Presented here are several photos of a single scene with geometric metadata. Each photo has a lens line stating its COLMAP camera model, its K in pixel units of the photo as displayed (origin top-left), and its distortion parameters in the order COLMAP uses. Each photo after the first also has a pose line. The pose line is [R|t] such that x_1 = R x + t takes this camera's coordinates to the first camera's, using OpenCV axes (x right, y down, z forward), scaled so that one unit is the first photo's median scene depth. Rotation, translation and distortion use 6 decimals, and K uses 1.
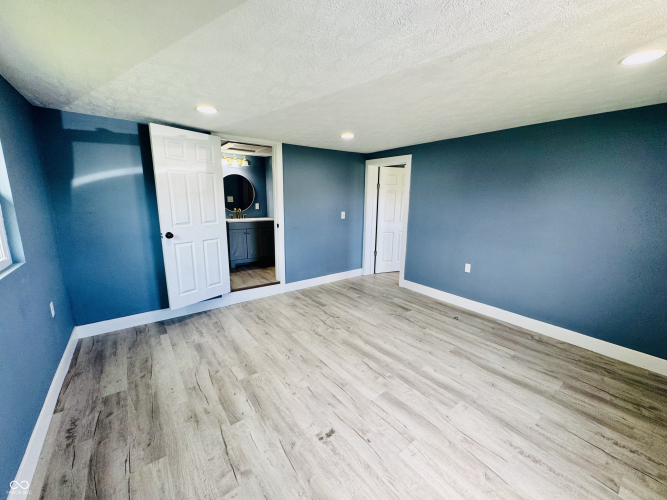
lens RADIAL K [[268.5, 0, 333.9], [0, 268.5, 249.4], [0, 0, 1]] dist [-0.004292, -0.000191]
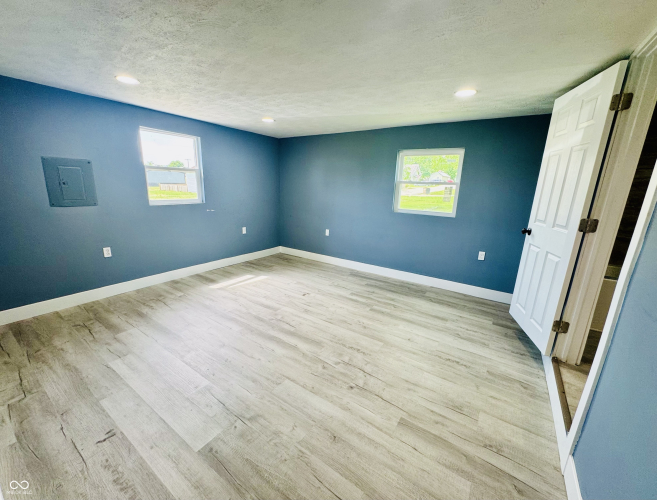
lens RADIAL K [[271.1, 0, 327.2], [0, 271.1, 250.5], [0, 0, 1]] dist [-0.001720, -0.000098]
pose [[-0.946428, 0.035918, -0.320911, 0.305951], [-0.103329, 0.907856, 0.406351, -0.313280], [0.305936, 0.417741, -0.855509, 1.730910]]
